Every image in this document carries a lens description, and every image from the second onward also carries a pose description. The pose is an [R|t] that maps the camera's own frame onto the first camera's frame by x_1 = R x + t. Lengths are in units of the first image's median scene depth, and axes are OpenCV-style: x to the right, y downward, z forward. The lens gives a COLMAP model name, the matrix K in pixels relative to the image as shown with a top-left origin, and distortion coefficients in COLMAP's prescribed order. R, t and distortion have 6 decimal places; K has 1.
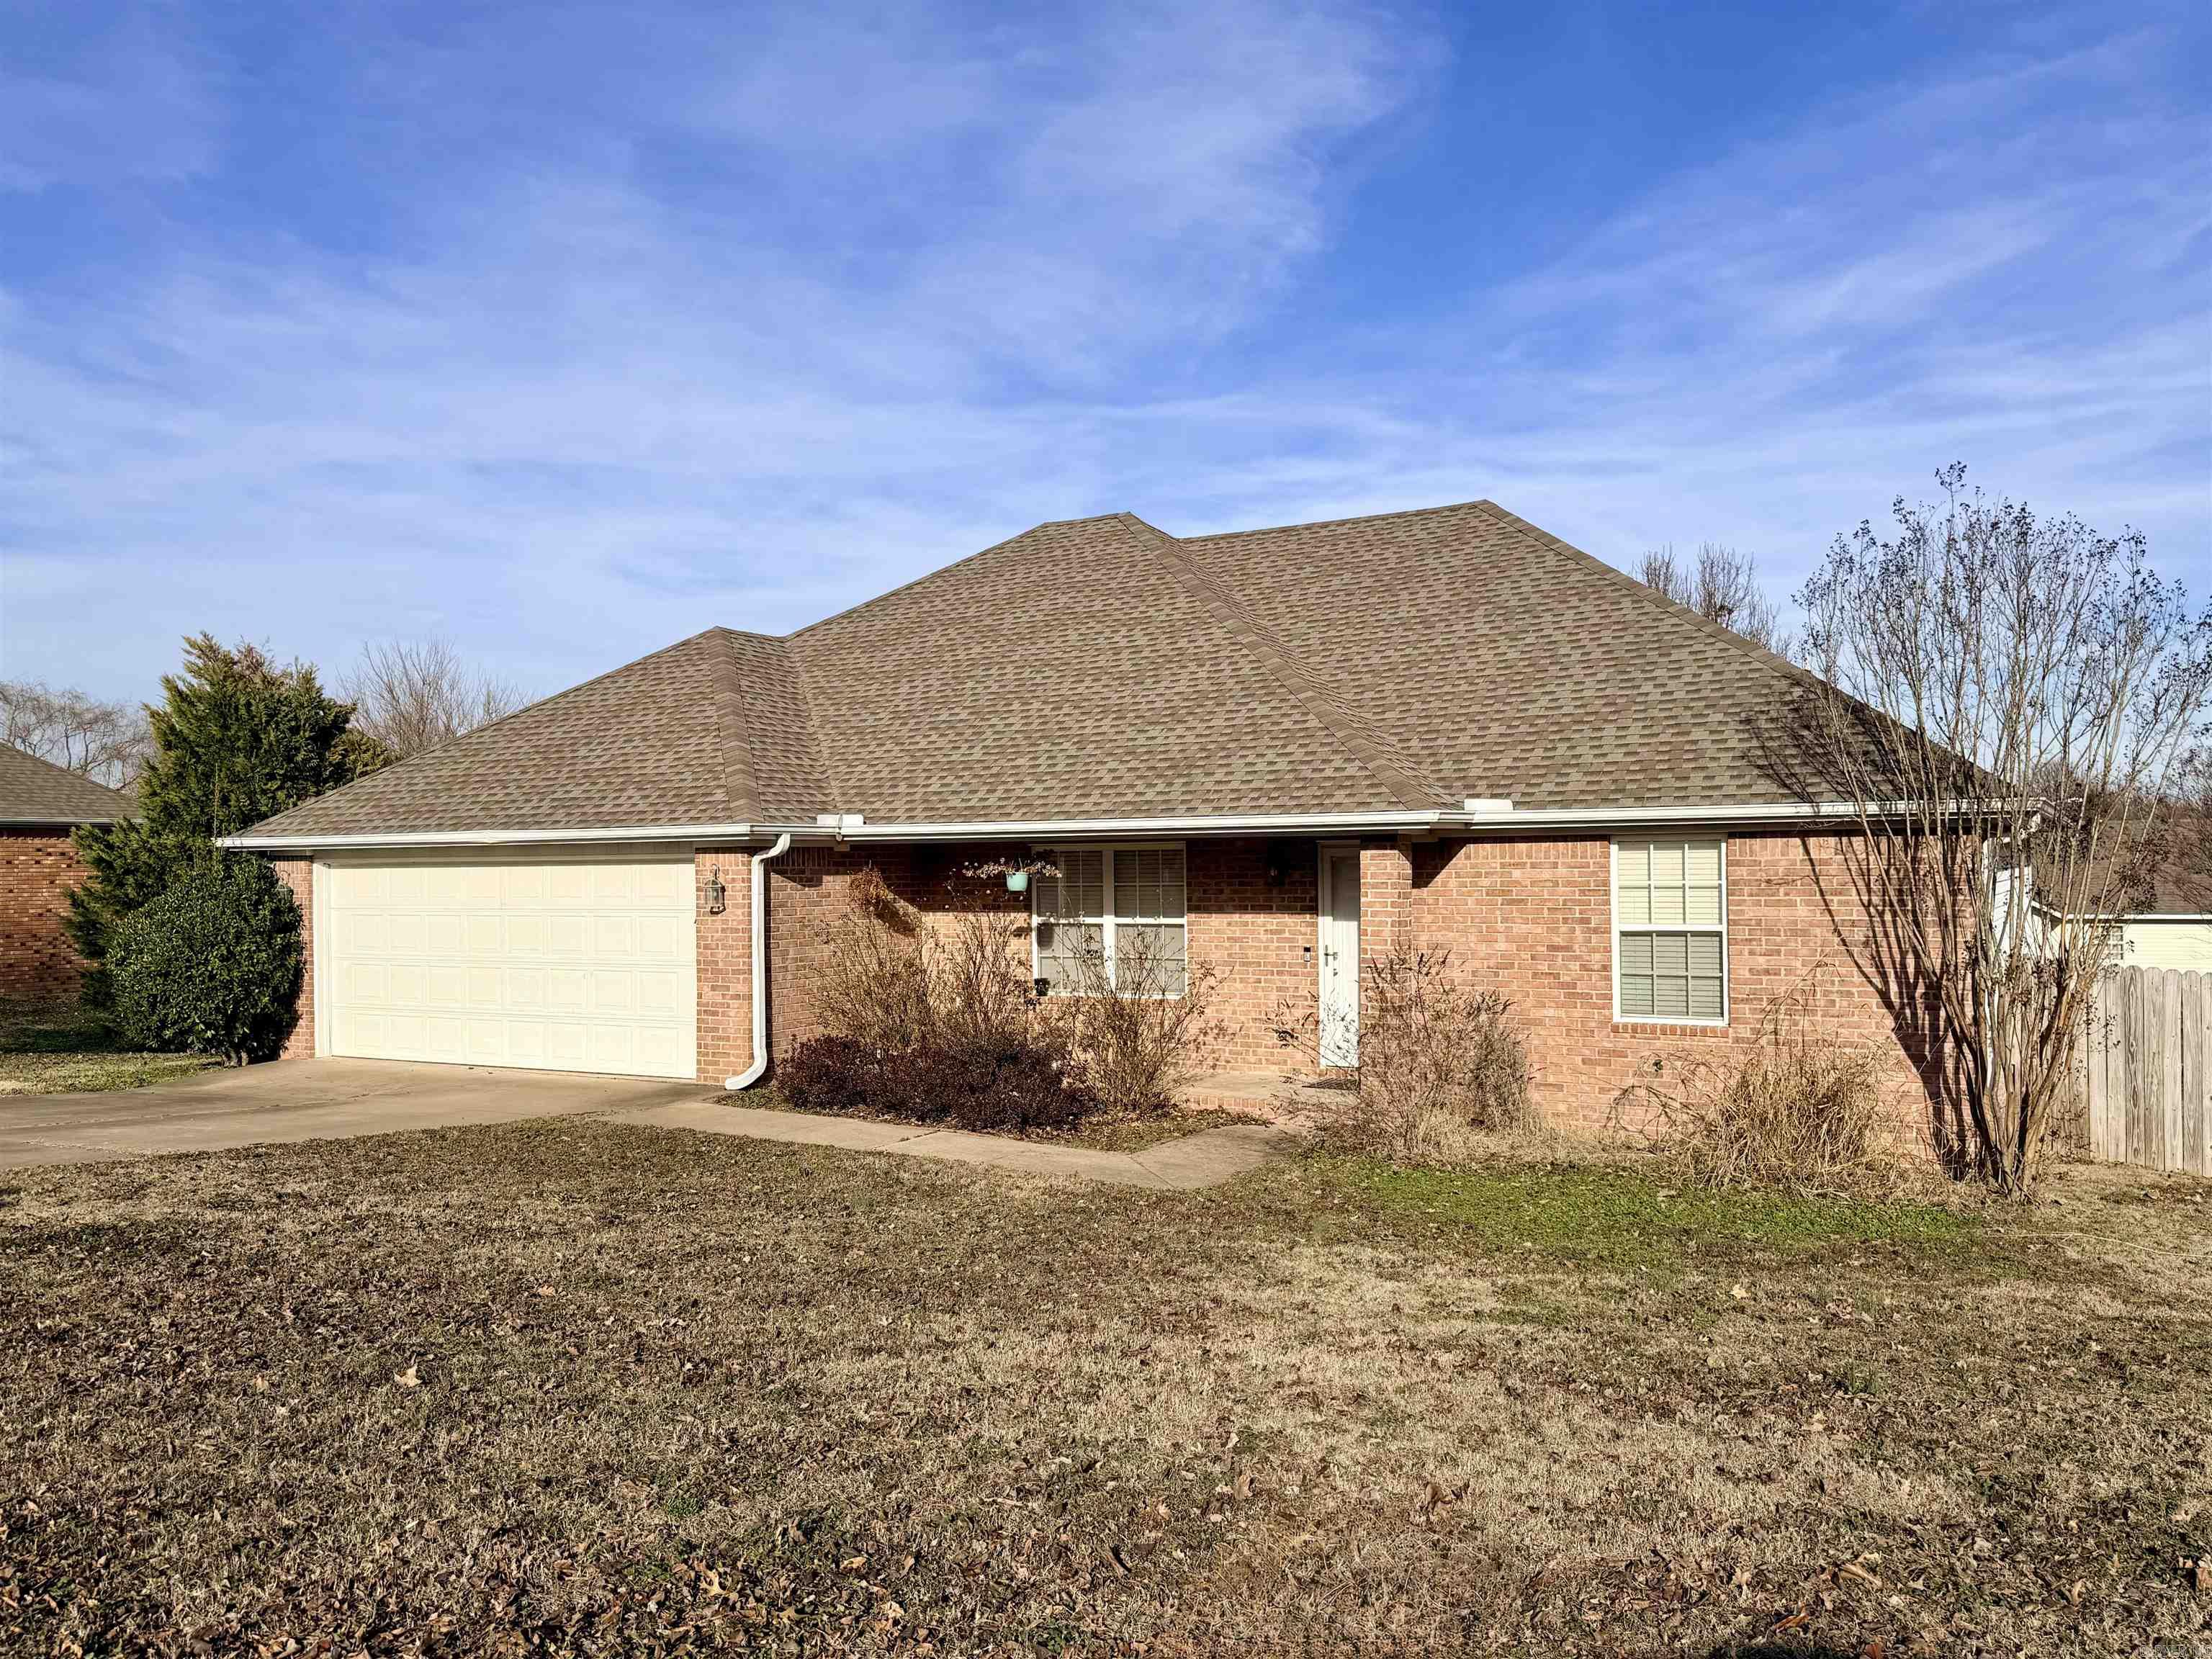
lens RADIAL K [[1760.5, 0, 1244.3], [0, 1760.5, 833.1], [0, 0, 1]] dist [0.091983, -0.111964]
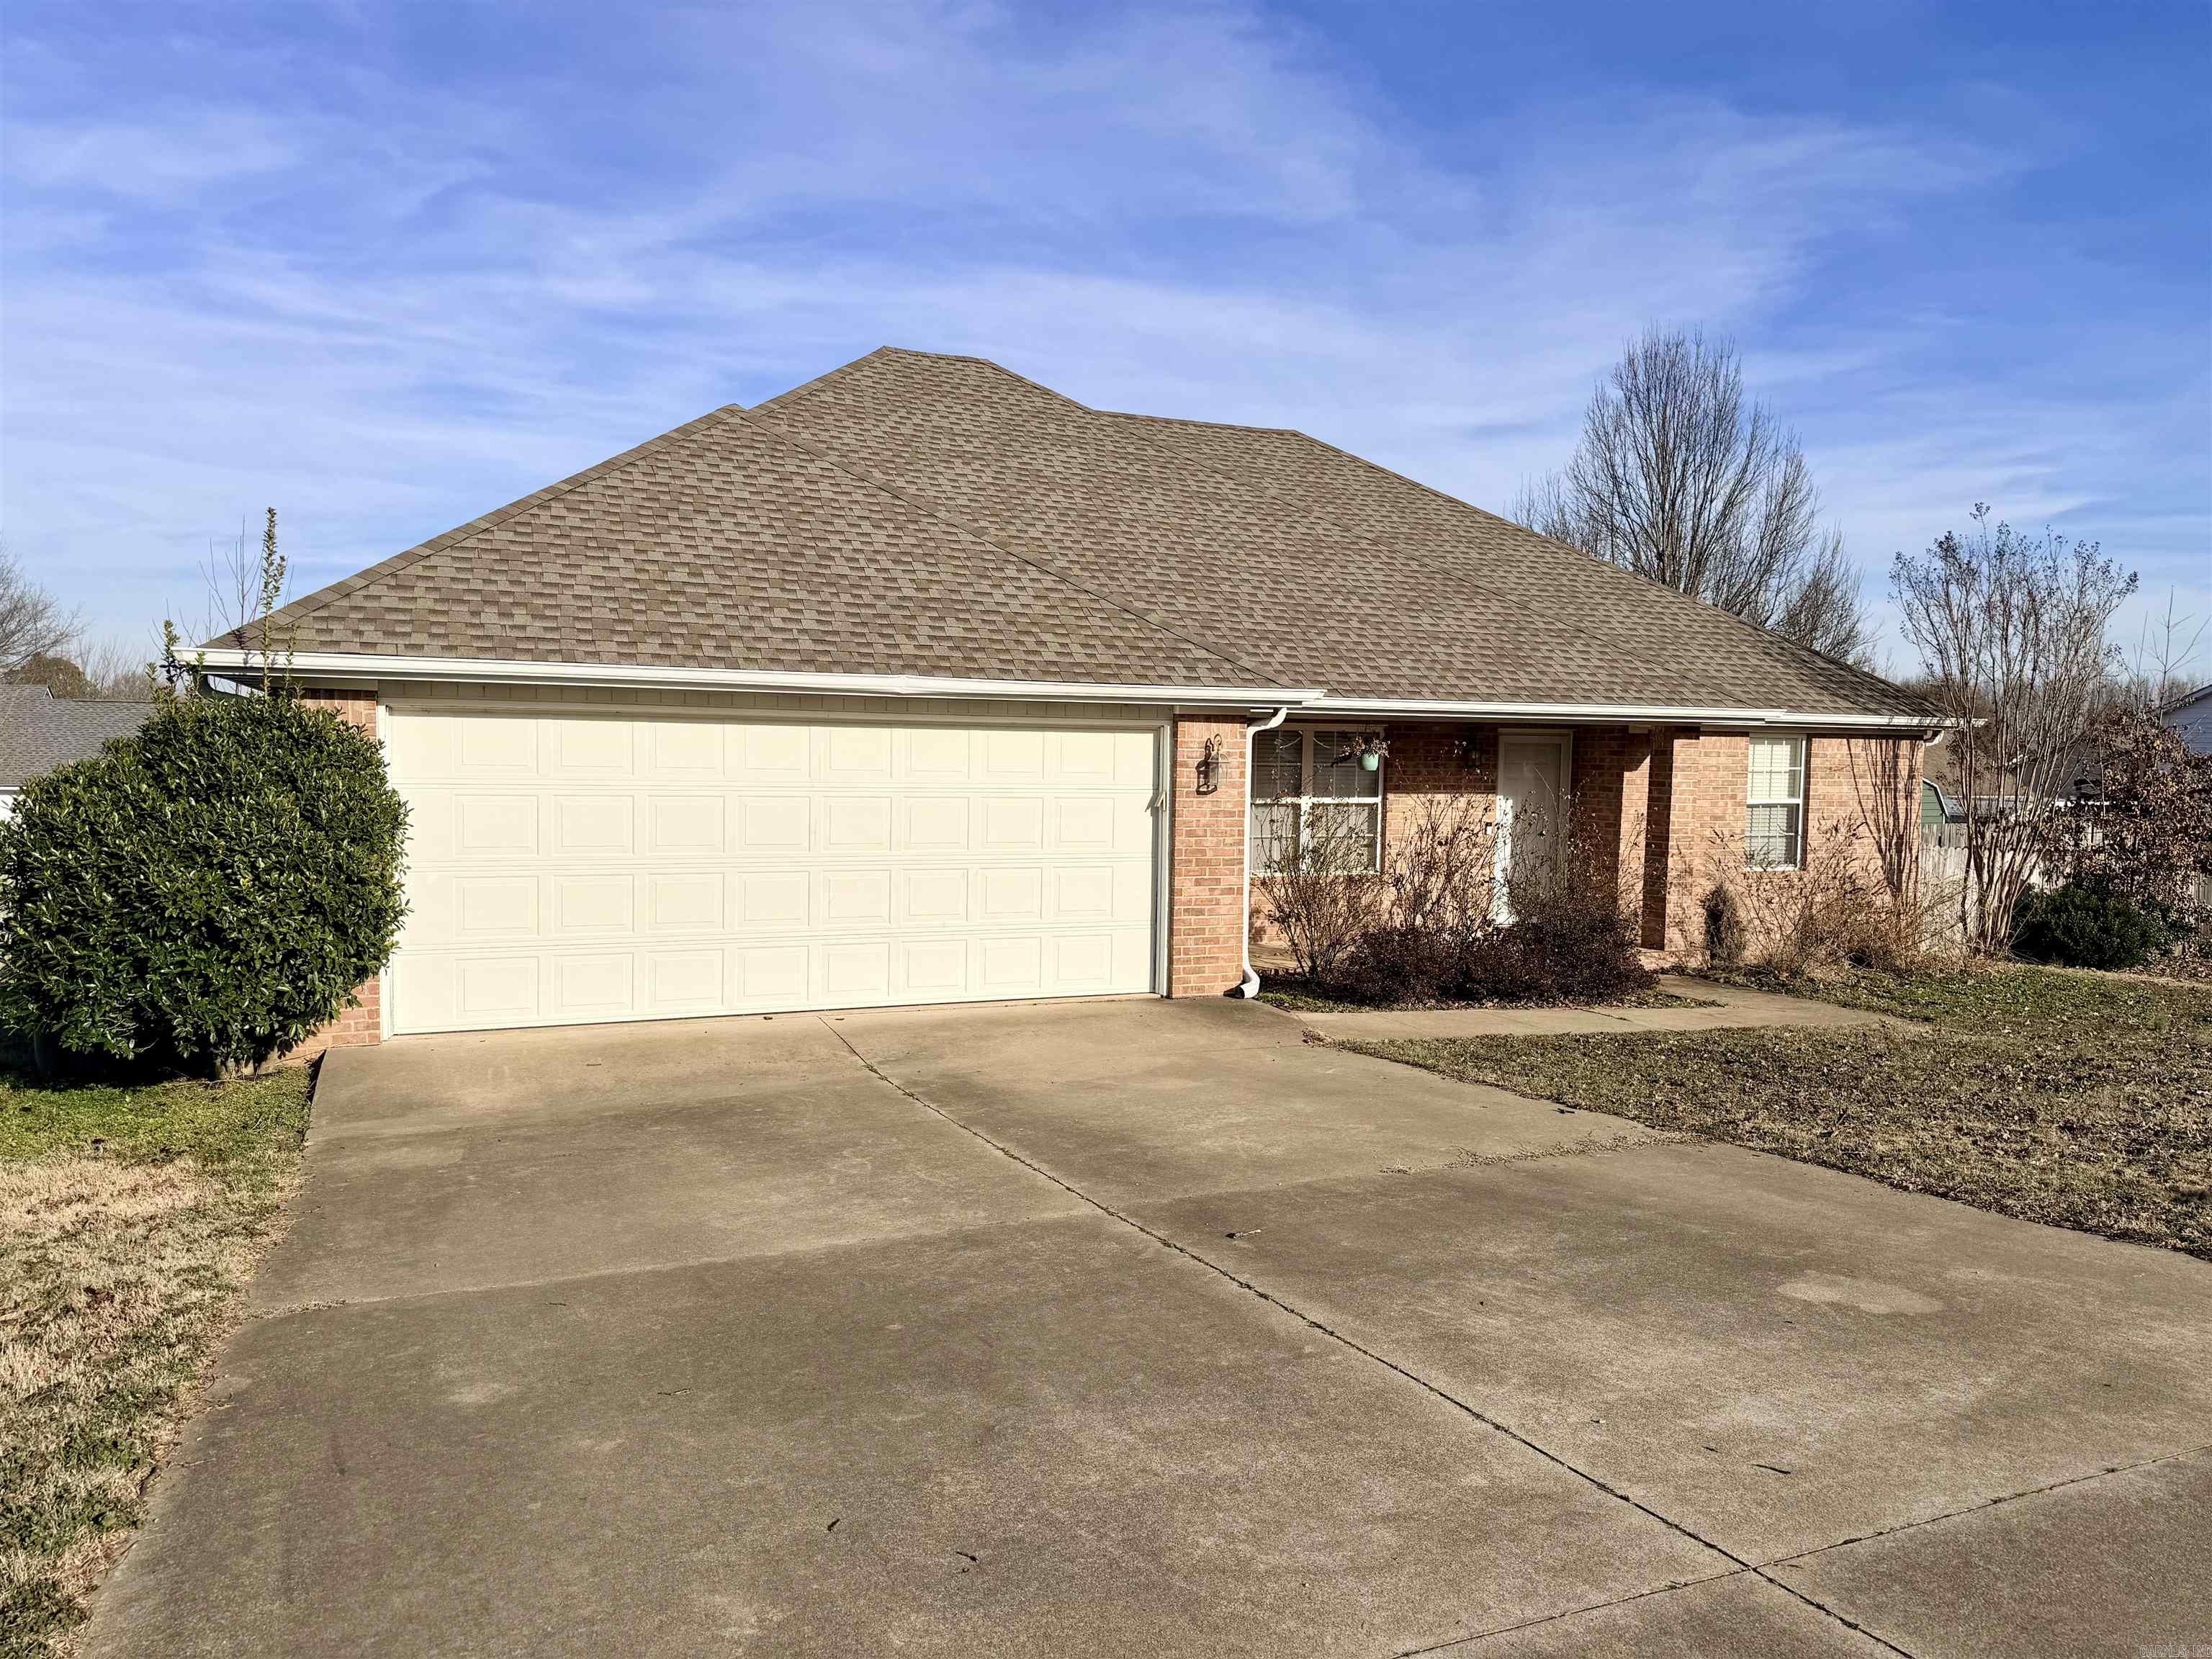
lens RADIAL K [[1514.4, 0, 1106.0], [0, 1514.4, 829.5], [0, 0, 1]] dist [0.074593, -0.061323]
pose [[0.611508, -0.022910, 0.790906, -0.885141], [-0.036589, 0.997693, 0.057190, 0.022669], [-0.790392, -0.063911, 0.609259, 0.593157]]
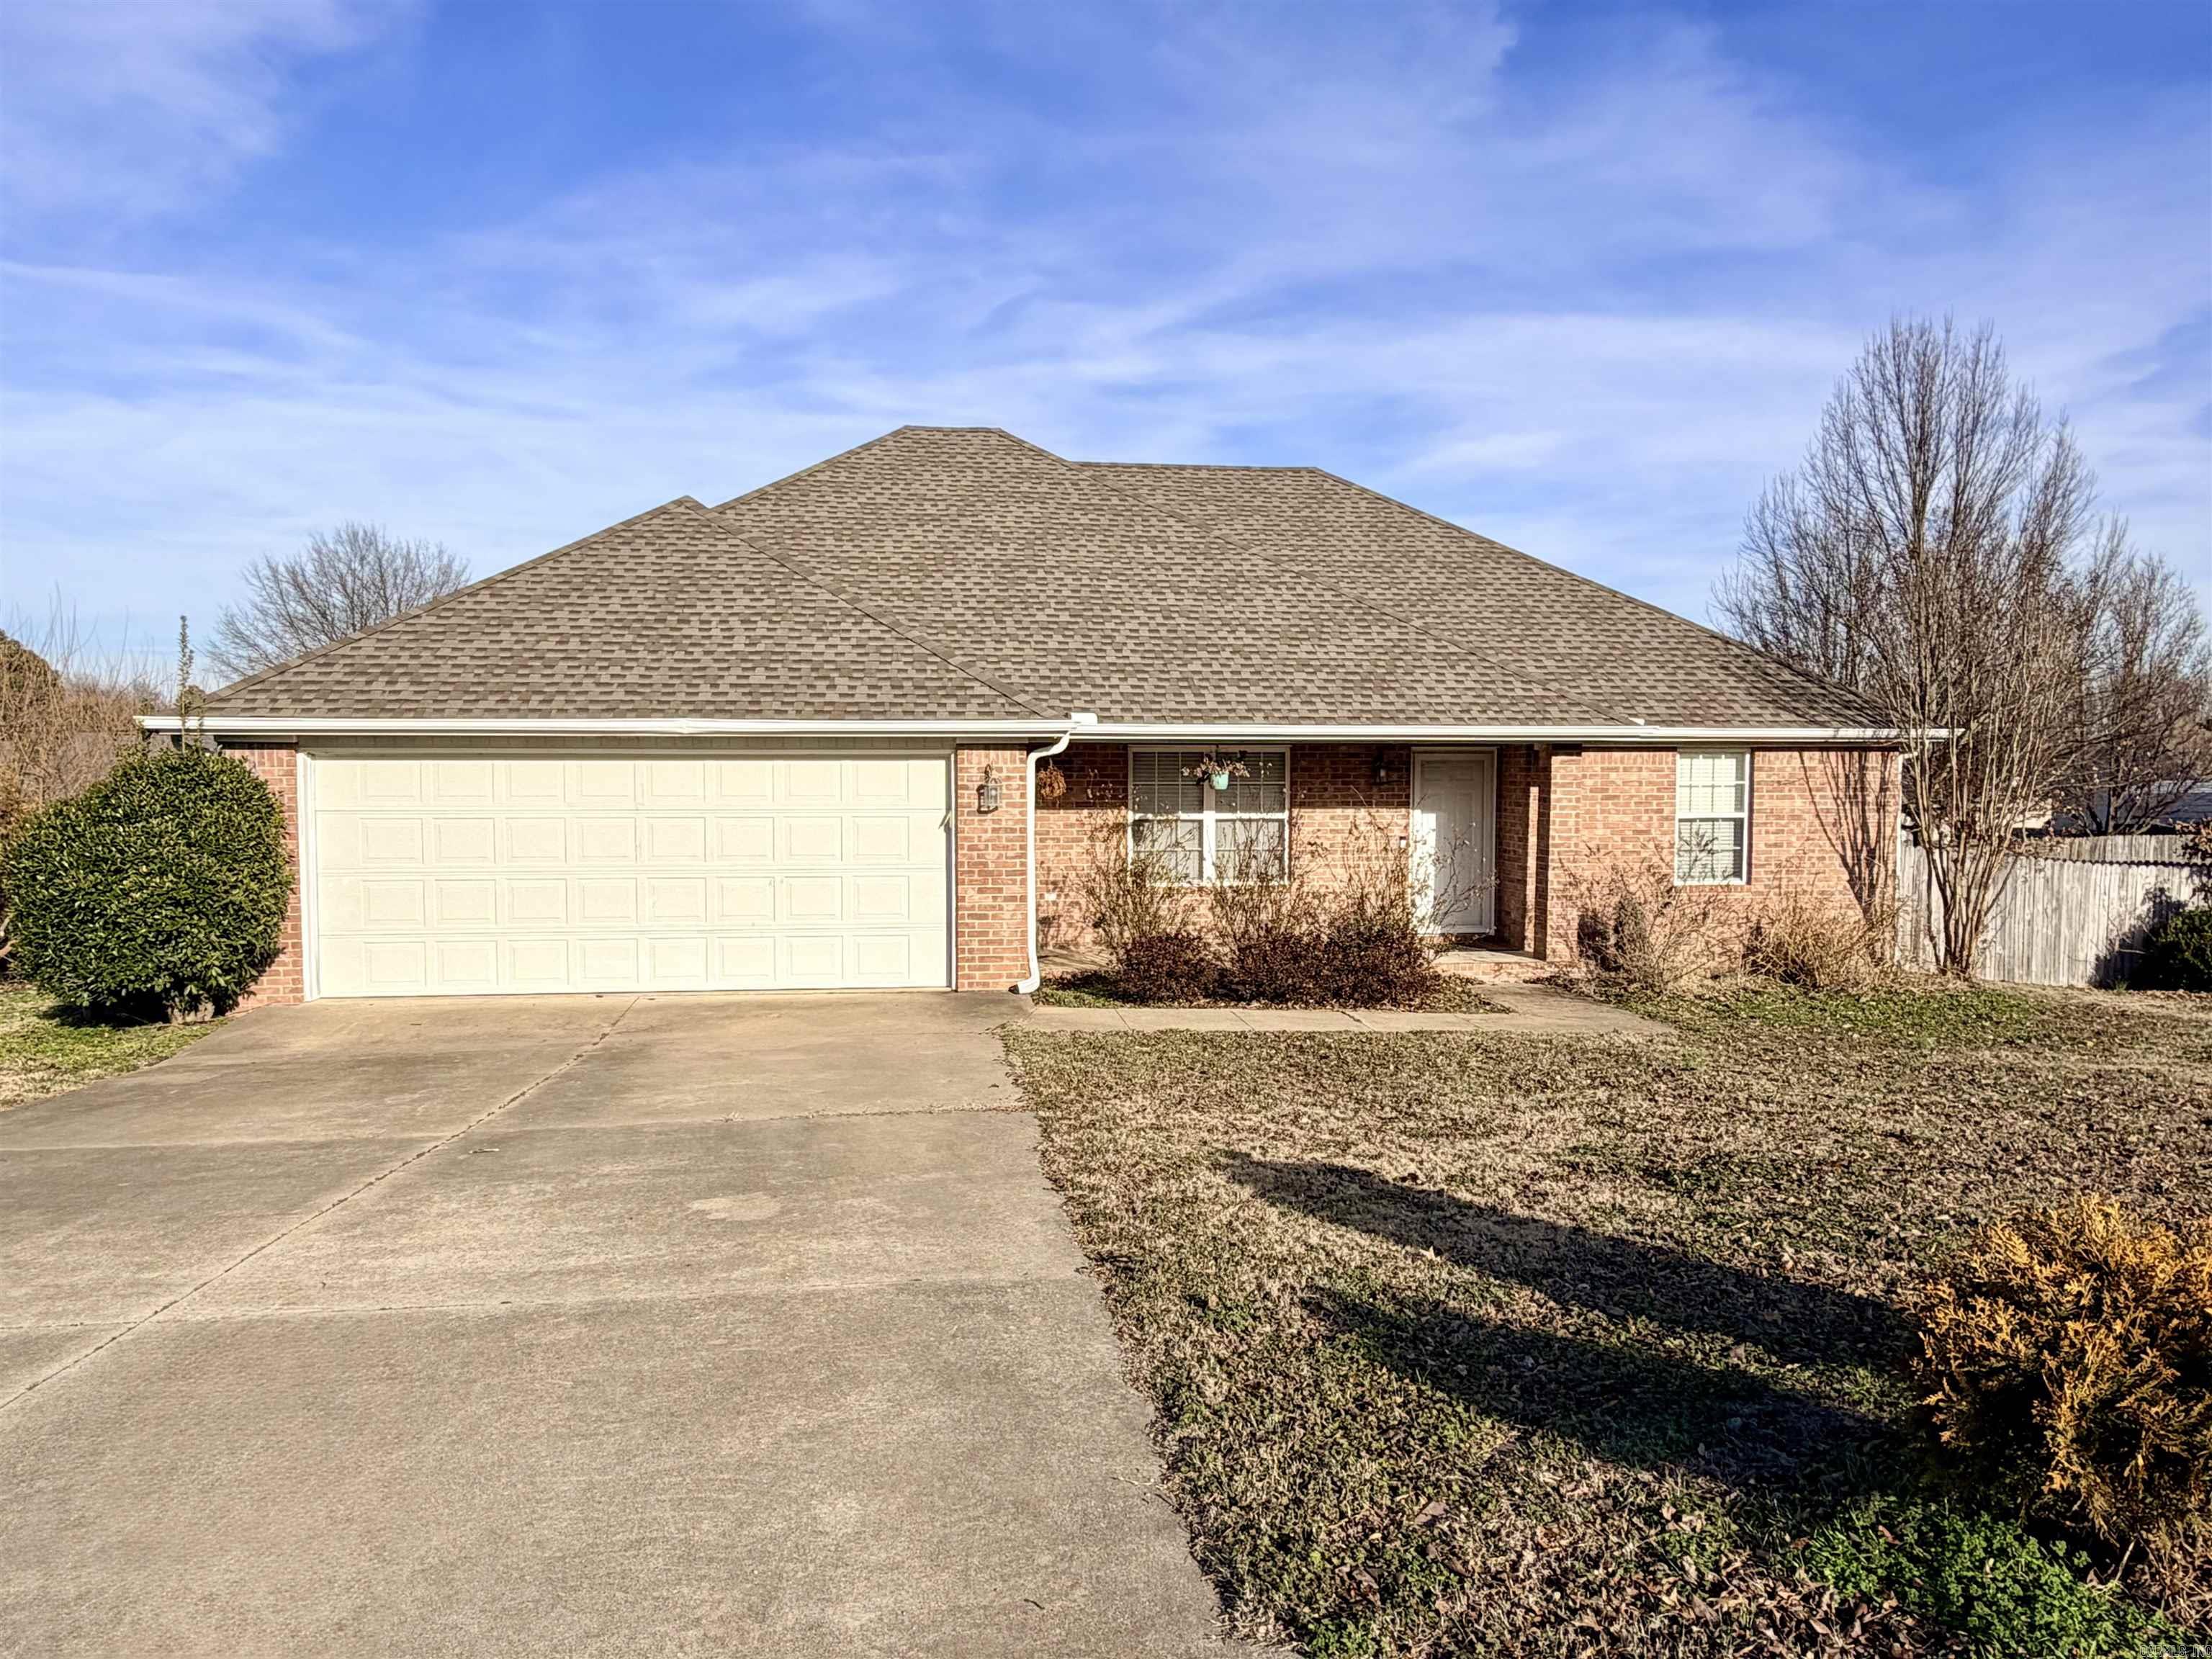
lens RADIAL K [[1469.1, 0, 1096.5], [0, 1469.1, 796.9], [0, 0, 1]] dist [-0.022213, 0.004147]
pose [[0.799514, -0.004462, 0.600631, -0.718743], [-0.019535, 0.999250, 0.033427, 0.008960], [-0.600330, -0.038458, 0.798827, 0.328023]]
